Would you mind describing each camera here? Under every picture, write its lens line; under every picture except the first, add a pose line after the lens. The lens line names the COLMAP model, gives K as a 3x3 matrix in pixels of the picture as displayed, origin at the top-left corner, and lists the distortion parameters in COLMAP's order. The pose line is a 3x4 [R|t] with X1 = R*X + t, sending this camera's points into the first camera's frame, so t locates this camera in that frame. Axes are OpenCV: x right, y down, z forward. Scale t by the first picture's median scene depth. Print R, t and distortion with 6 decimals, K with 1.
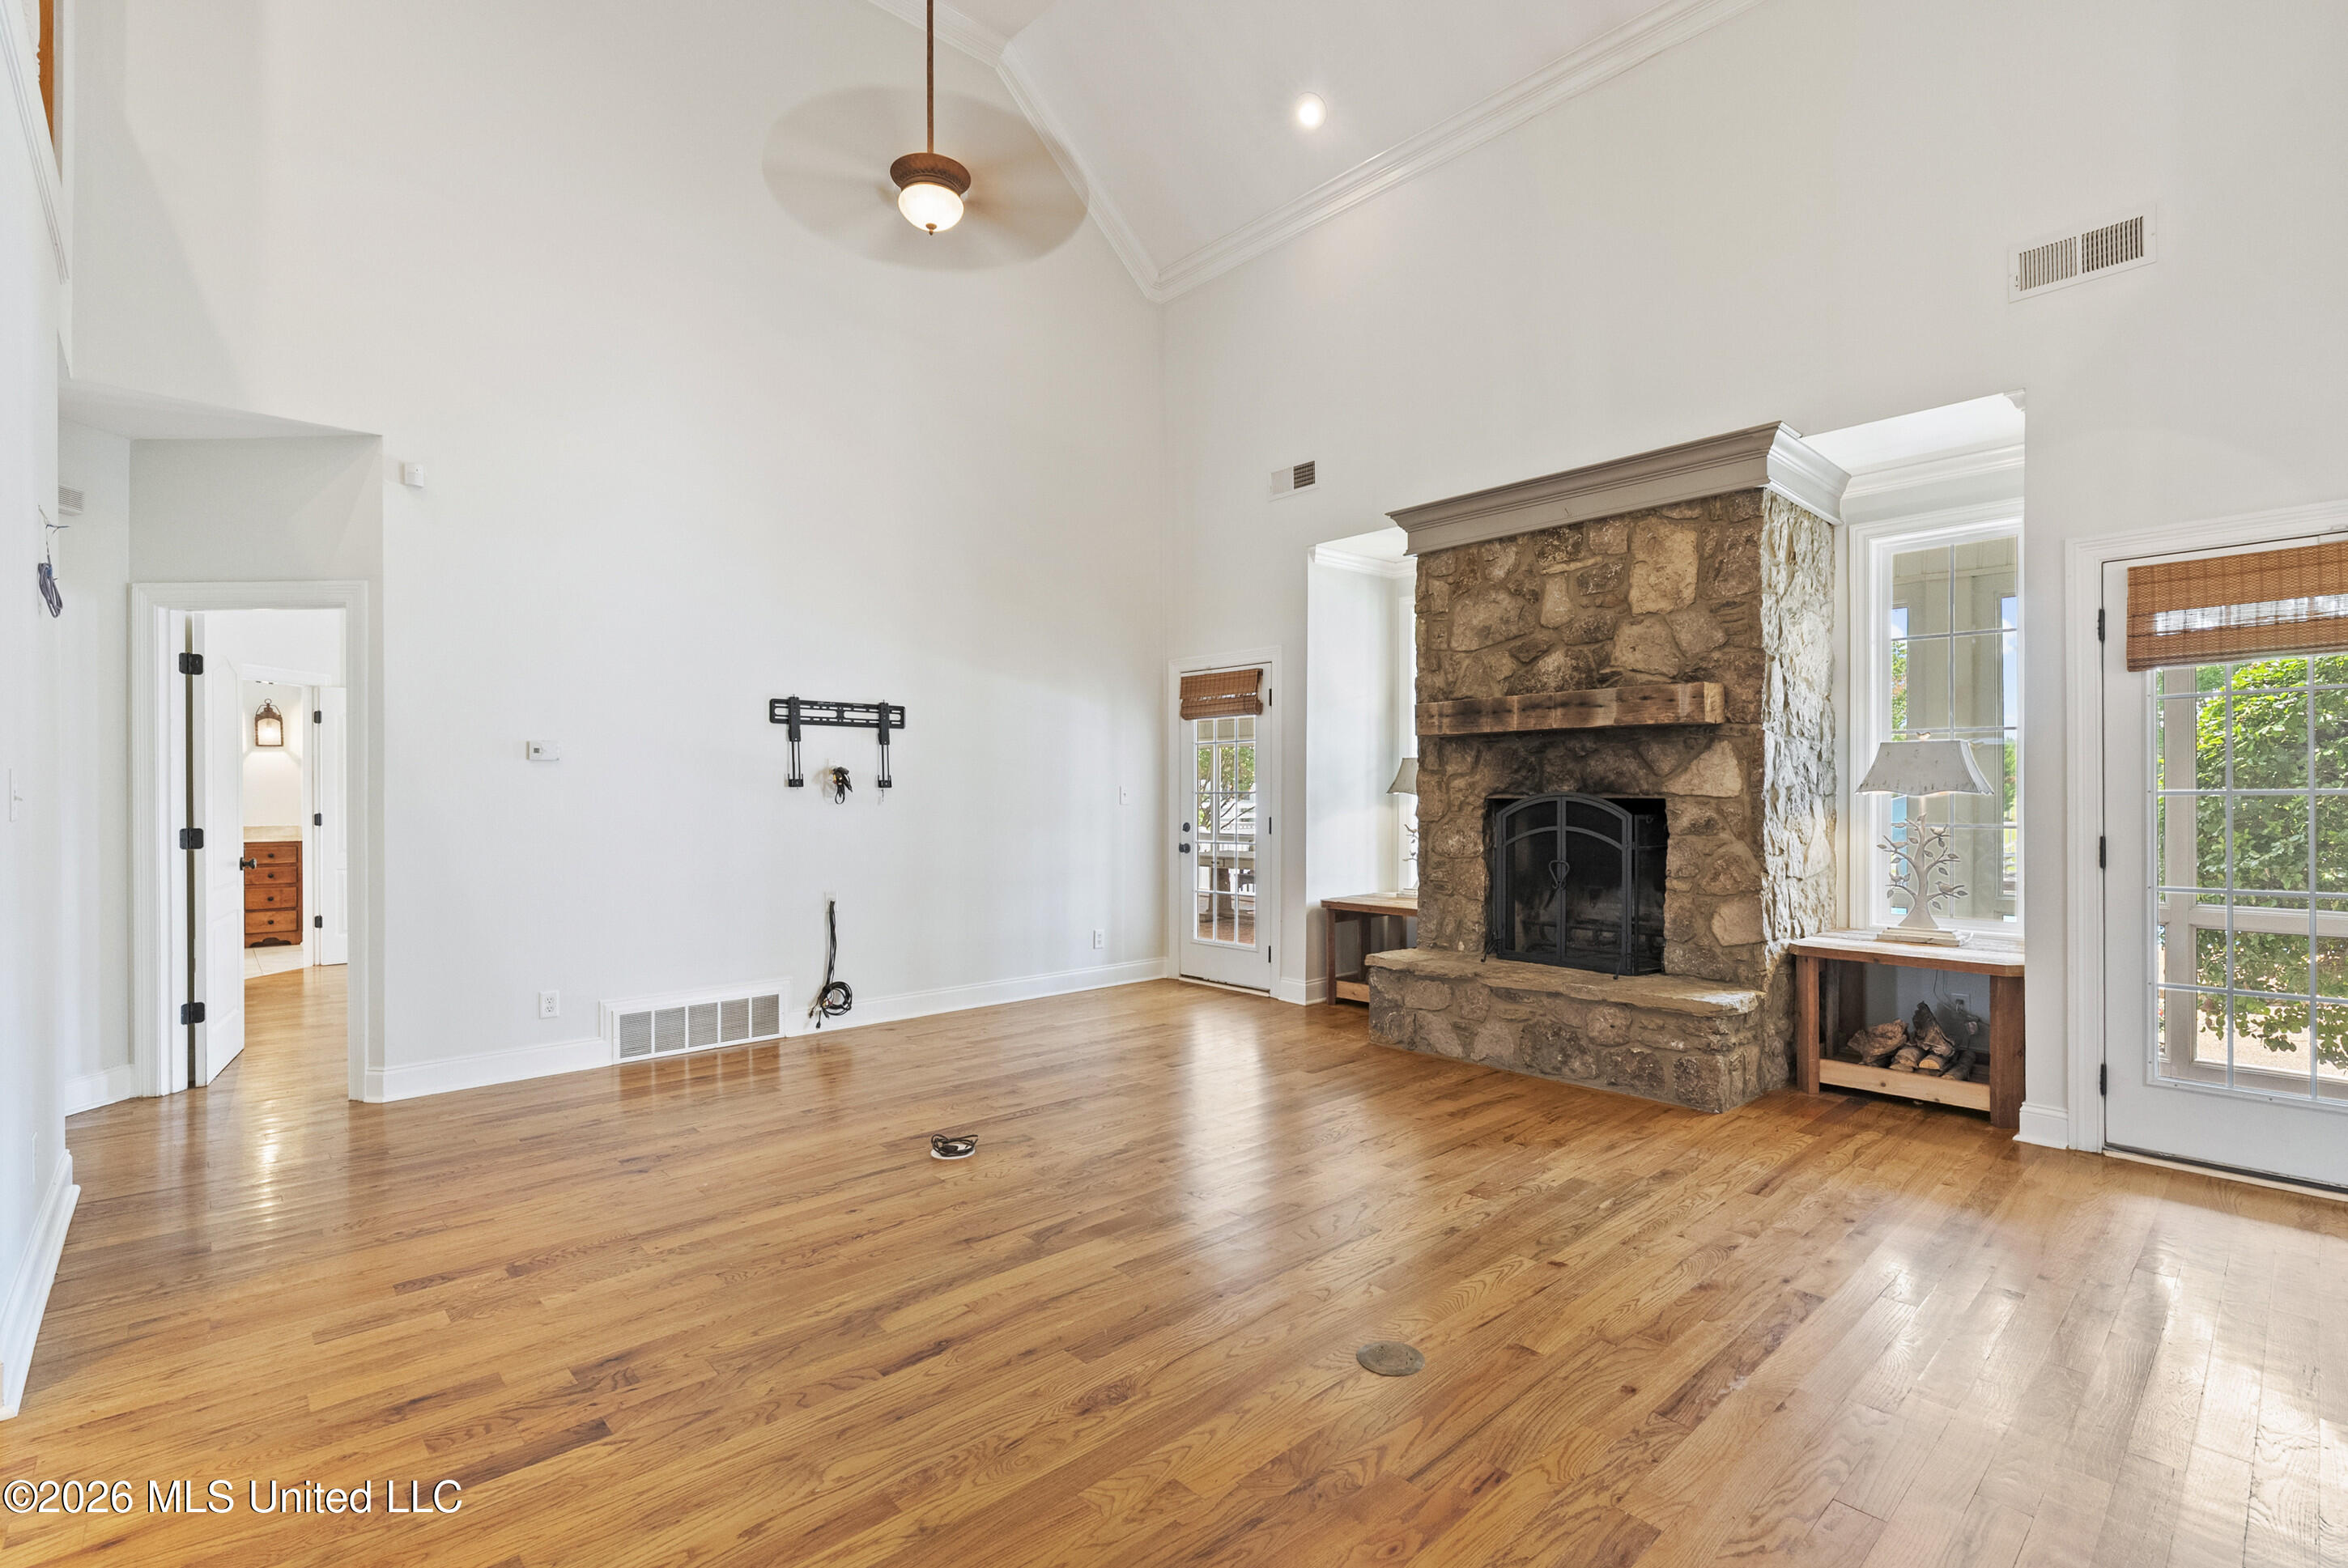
lens RADIAL K [[1067.6, 0, 1181.8], [0, 1067.6, 795.7], [0, 0, 1]] dist [-0.003169, 0.001065]
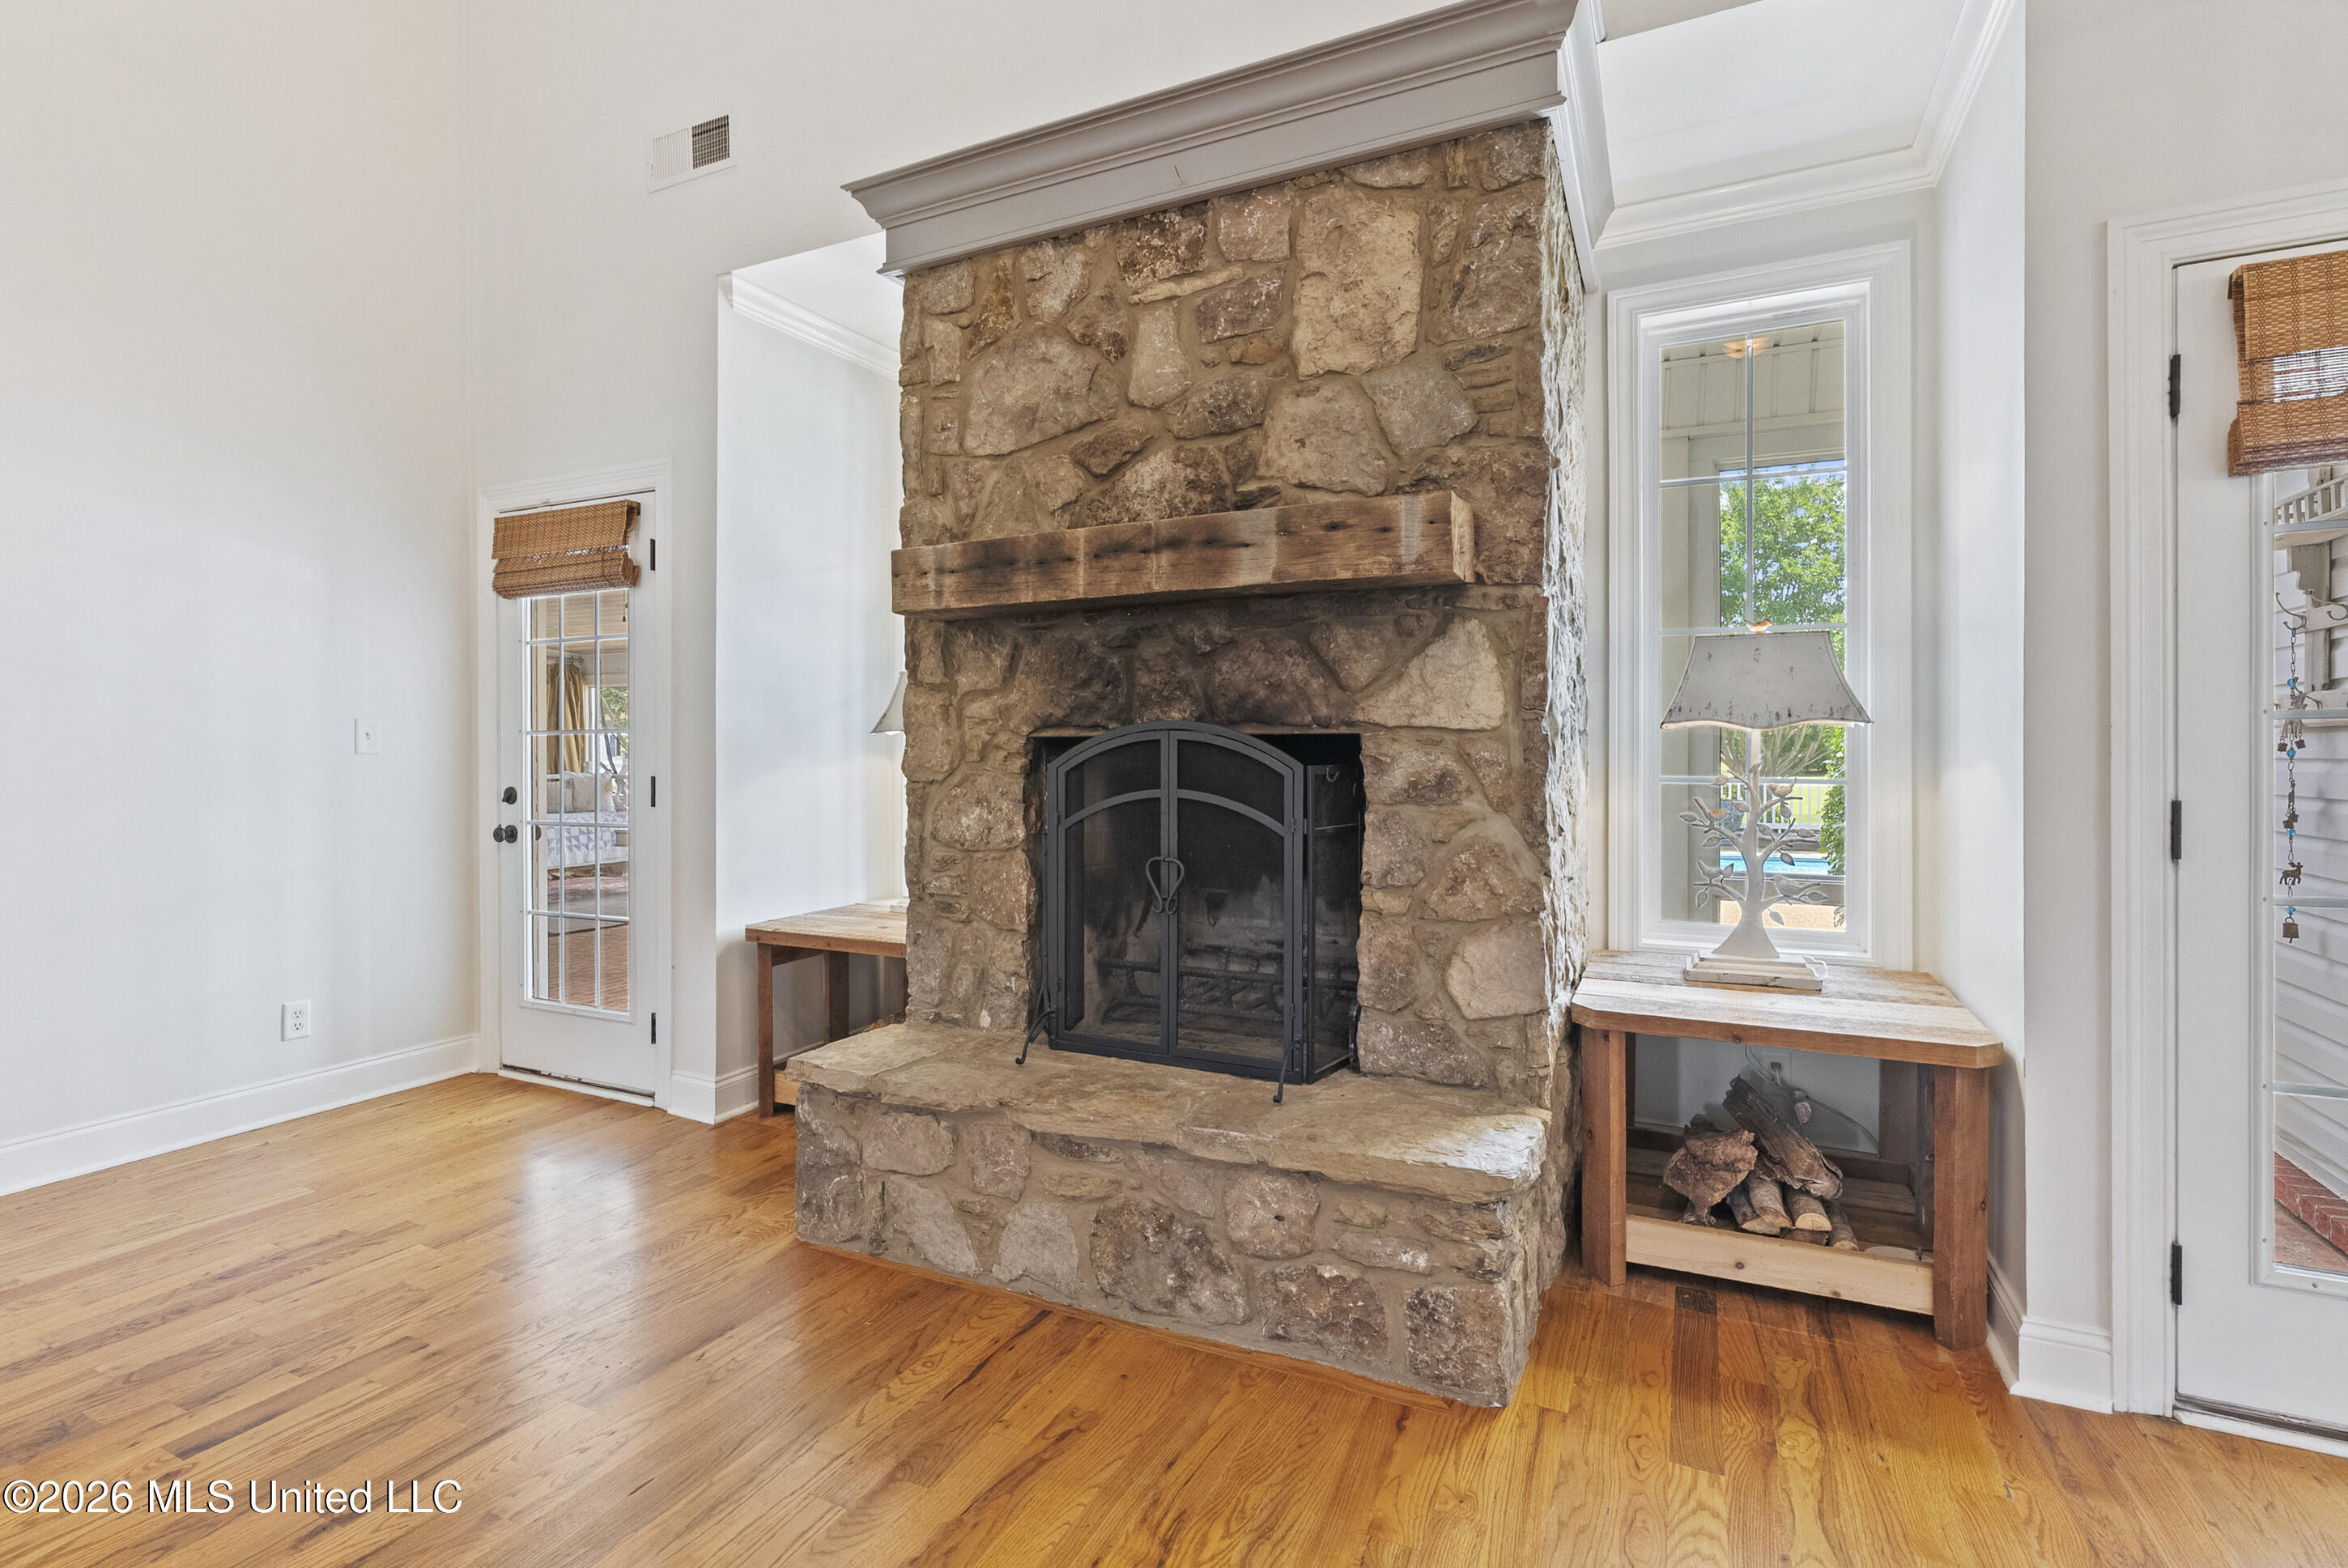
lens RADIAL K [[1067.6, 0, 1186.0], [0, 1067.6, 772.0], [0, 0, 1]] dist [-0.003169, 0.001065]
pose [[0.926213, -0.007276, 0.376931, 0.179074], [0.000710, 0.999846, 0.017556, 0.012019], [-0.377001, -0.015993, 0.926075, 0.548740]]
